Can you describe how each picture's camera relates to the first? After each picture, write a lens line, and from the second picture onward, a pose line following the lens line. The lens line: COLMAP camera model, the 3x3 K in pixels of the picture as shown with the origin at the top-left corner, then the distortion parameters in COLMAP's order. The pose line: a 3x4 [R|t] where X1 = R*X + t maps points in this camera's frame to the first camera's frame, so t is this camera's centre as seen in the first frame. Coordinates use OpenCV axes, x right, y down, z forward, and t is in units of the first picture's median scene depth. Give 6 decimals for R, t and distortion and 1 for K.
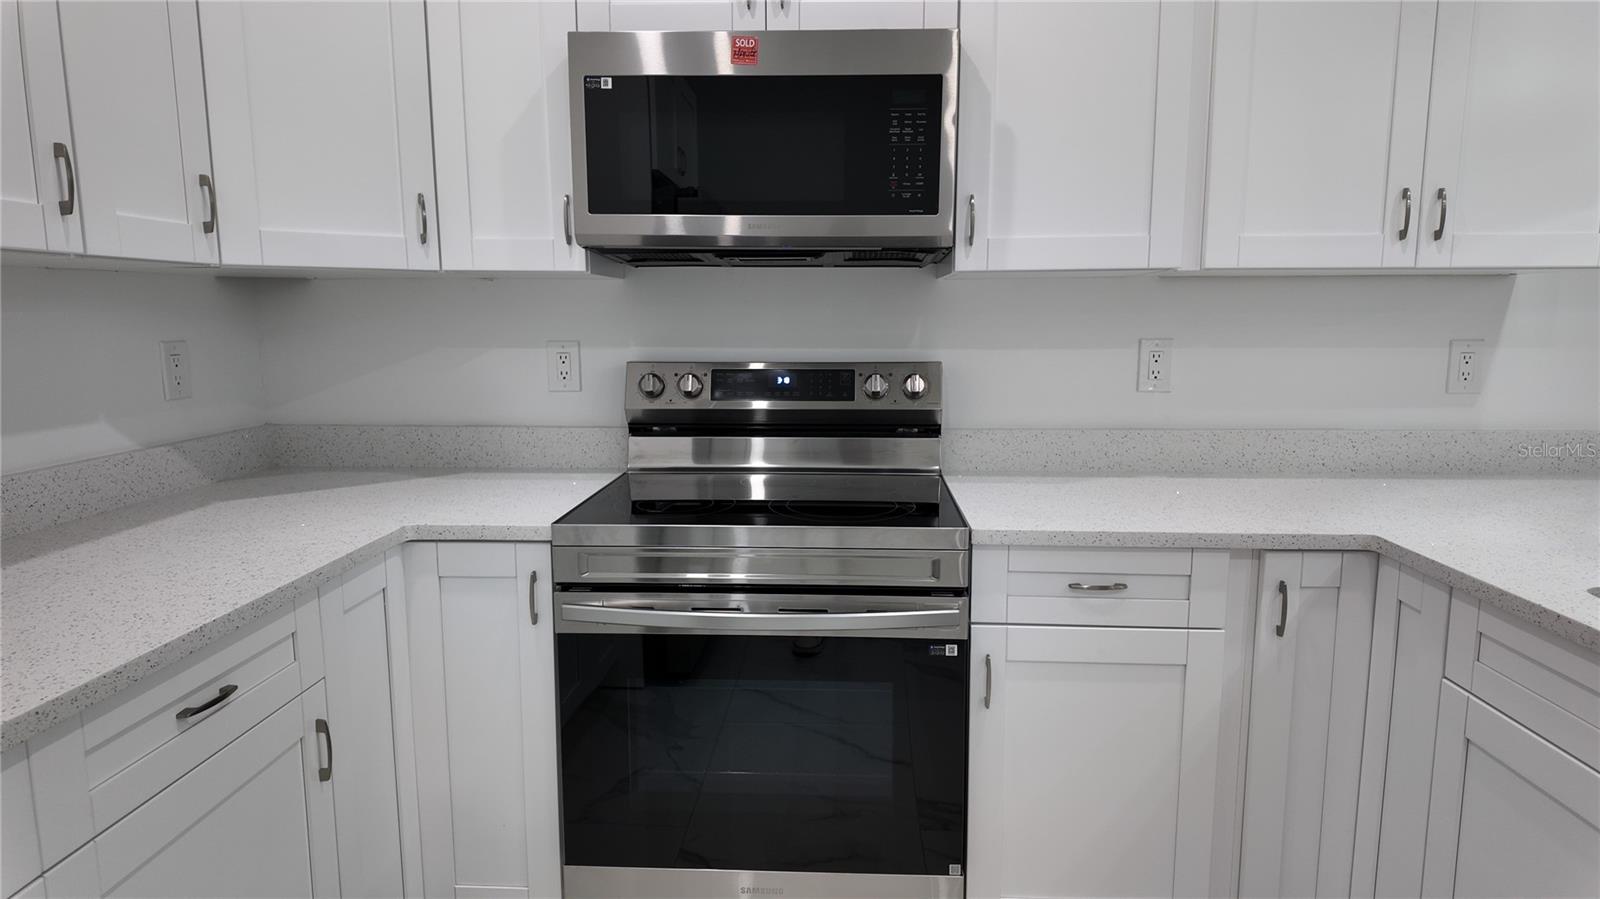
lens RADIAL K [[941.8, 0, 800.0], [0, 941.8, 449.5], [0, 0, 1]] dist [0.000114, -0.002234]
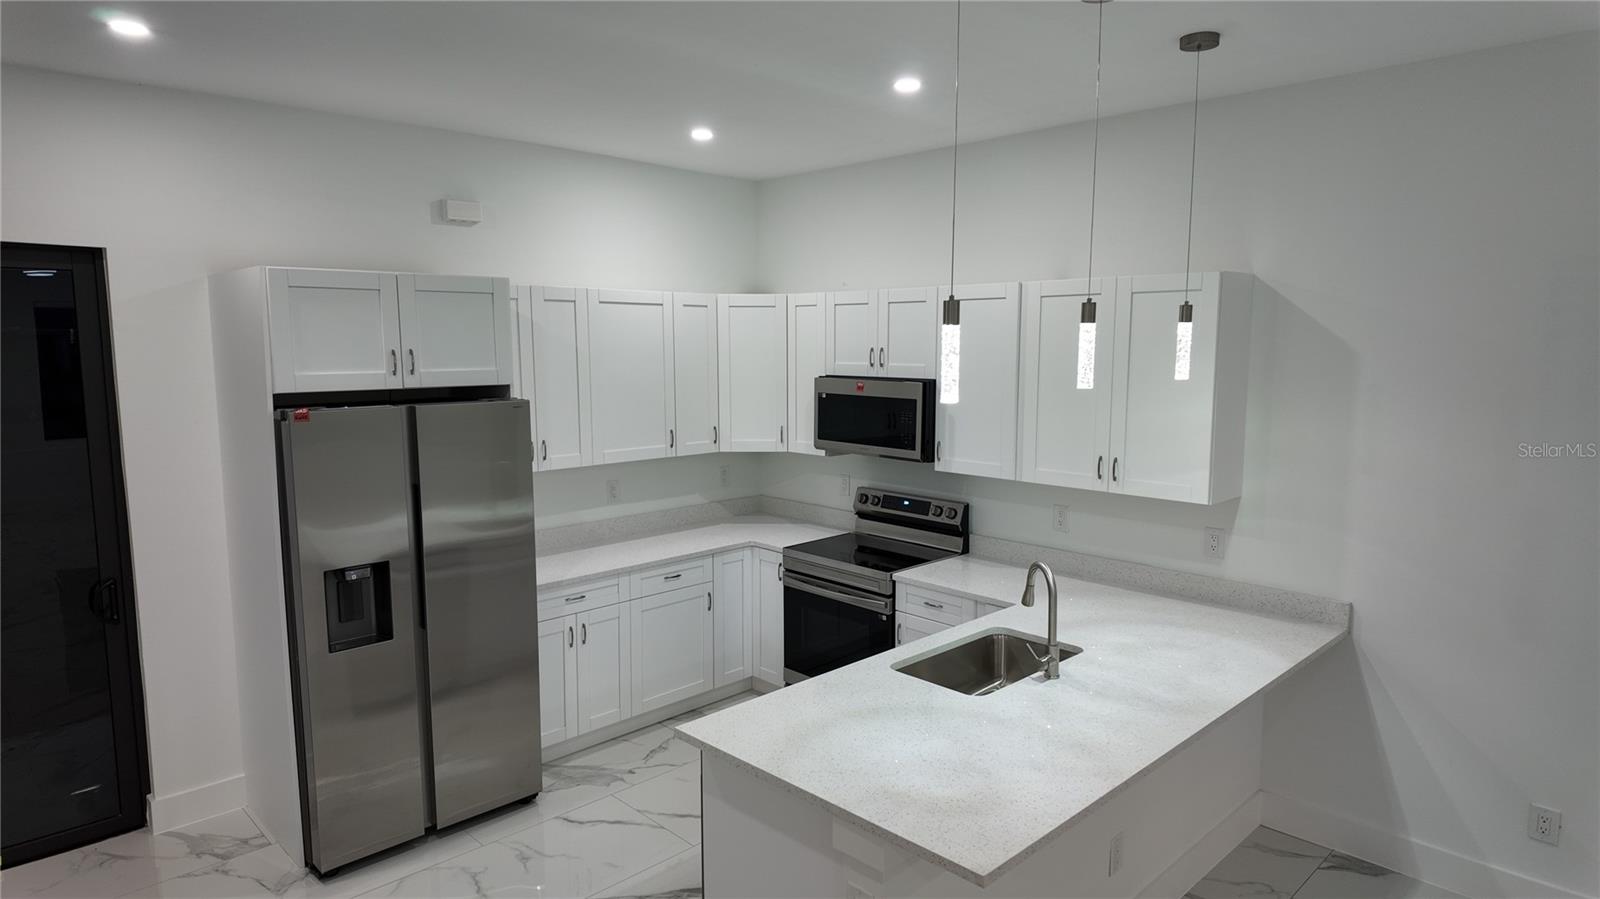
lens RADIAL K [[922.4, 0, 813.3], [0, 922.4, 478.5], [0, 0, 1]] dist [-0.004344, -0.003097]
pose [[0.727618, 0.105061, -0.677890, 1.606553], [-0.101260, 0.993826, 0.045337, -0.256175], [0.678468, 0.035655, 0.733764, -0.993469]]
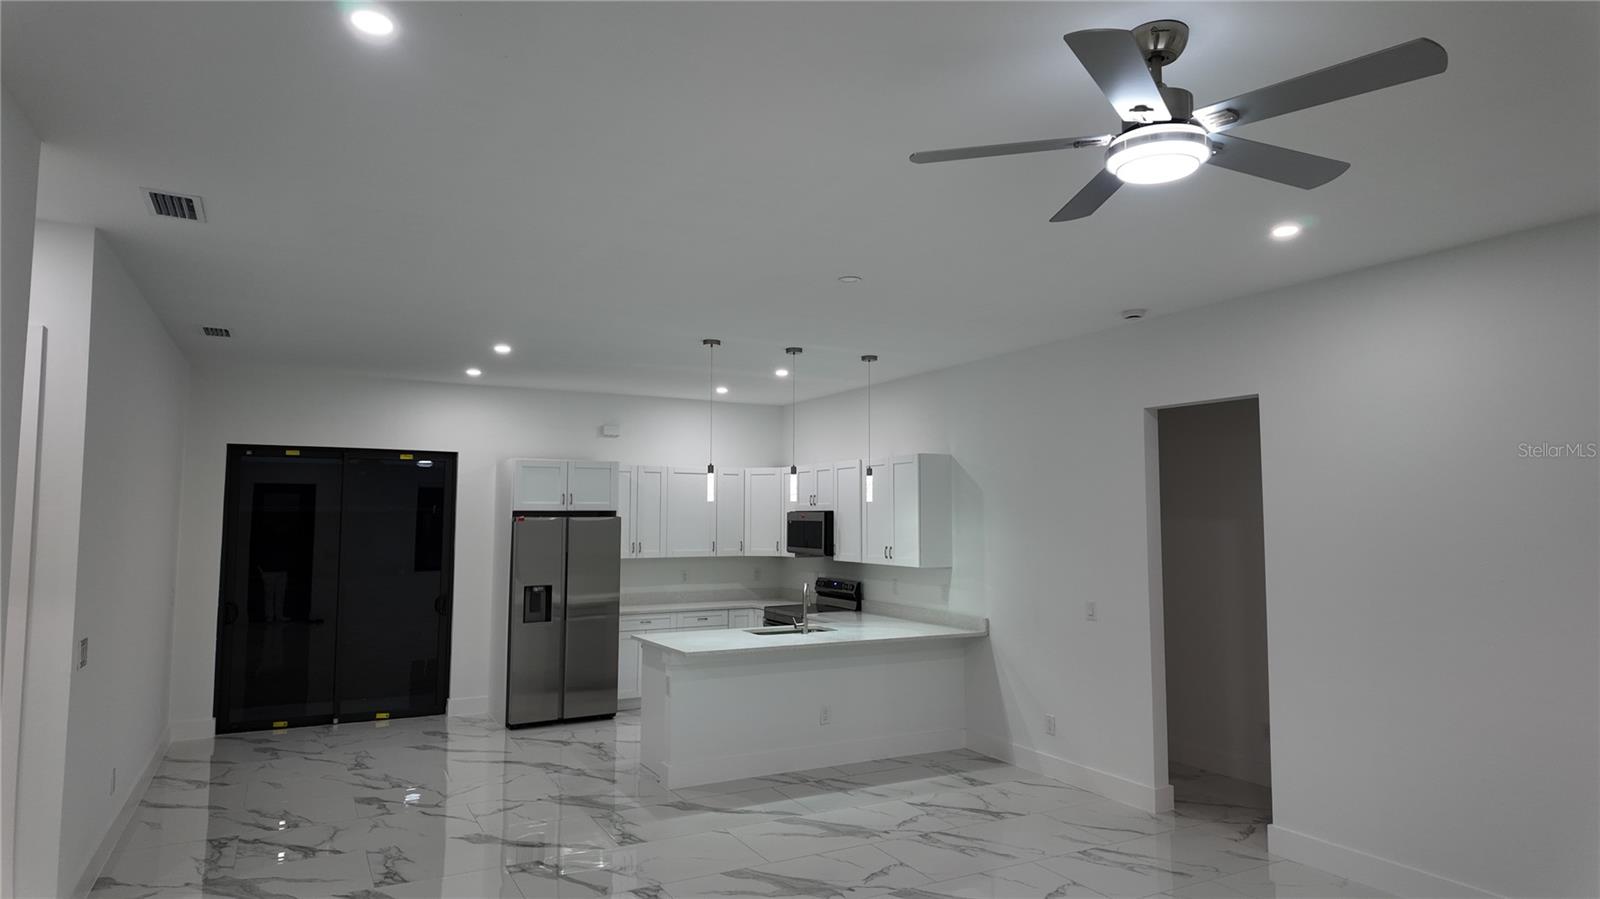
lens RADIAL K [[941.8, 0, 800.0], [0, 941.8, 449.5], [0, 0, 1]] dist [0.000114, -0.002234]
pose [[0.488475, -0.062529, -0.870335, 4.132479], [-0.127188, 0.981674, -0.141912, -0.057342], [0.863259, 0.180016, 0.471570, -1.372419]]
